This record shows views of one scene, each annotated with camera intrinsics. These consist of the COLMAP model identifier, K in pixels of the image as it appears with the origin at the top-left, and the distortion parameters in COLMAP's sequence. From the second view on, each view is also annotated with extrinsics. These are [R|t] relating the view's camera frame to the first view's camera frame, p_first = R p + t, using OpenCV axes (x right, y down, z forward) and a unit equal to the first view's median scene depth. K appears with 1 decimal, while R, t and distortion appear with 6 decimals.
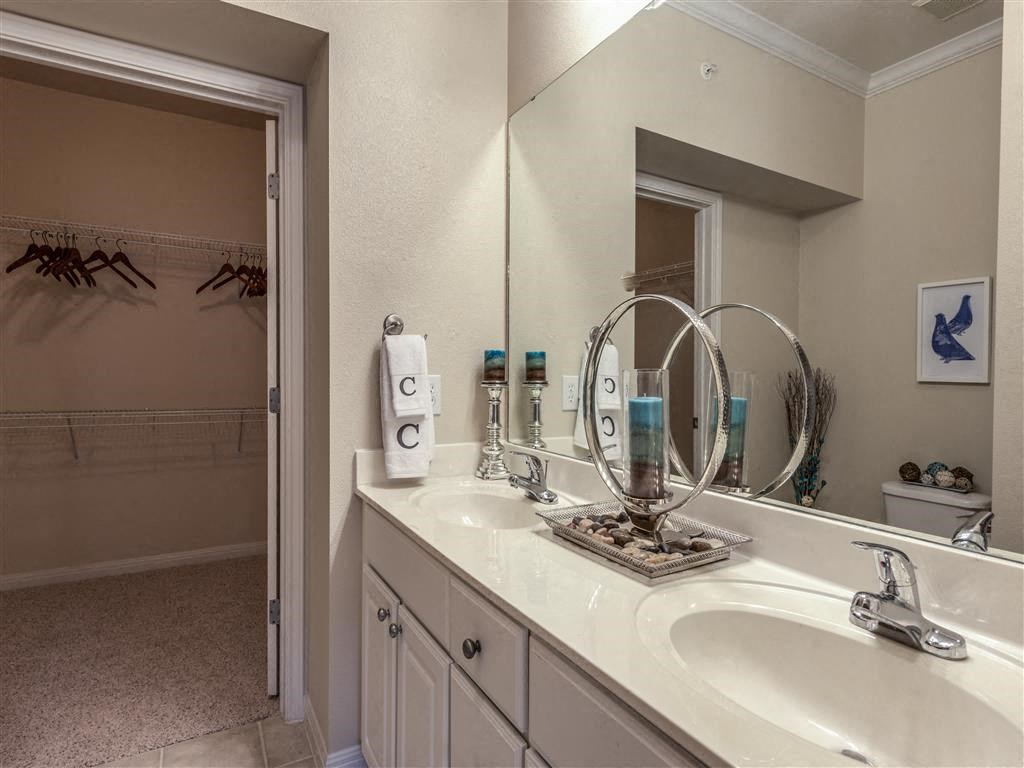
lens RADIAL K [[569.0, 0, 512.0], [0, 569.0, 384.0], [0, 0, 1]] dist [0.012075, -0.000037]
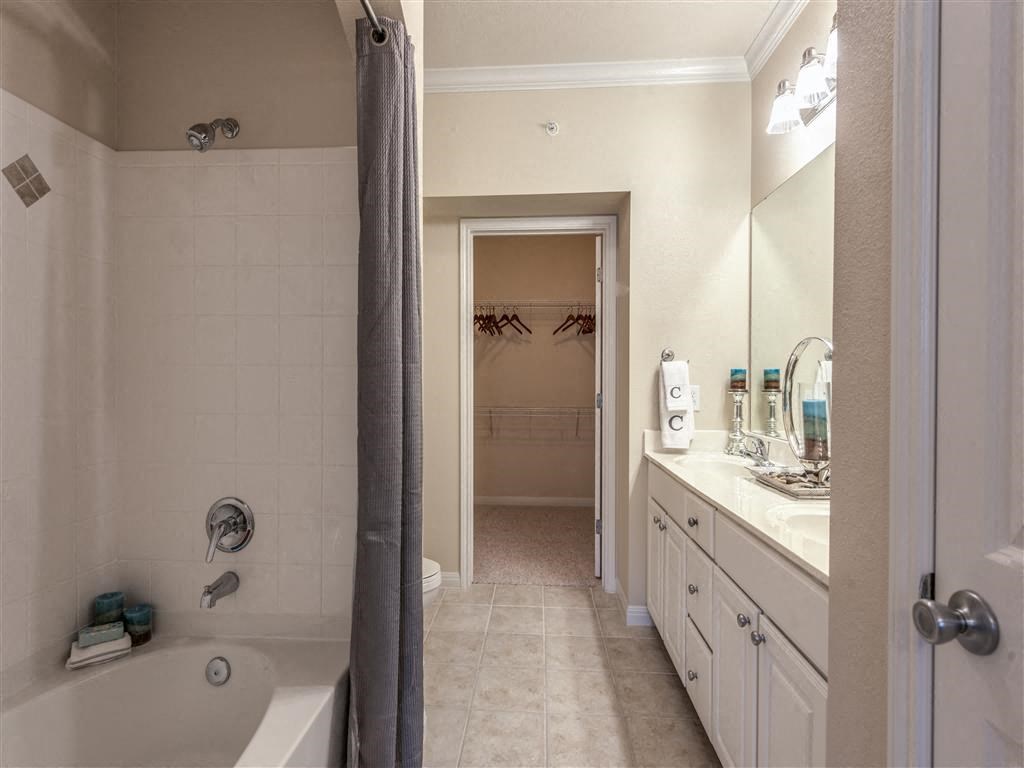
lens RADIAL K [[465.8, 0, 510.8], [0, 465.8, 390.4], [0, 0, 1]] dist [0.001333, 0.000045]
pose [[0.836448, 0.002488, -0.548040, 0.139364], [-0.006188, 0.999969, -0.004905, 0.006705], [0.548011, 0.007494, 0.836438, -0.345238]]
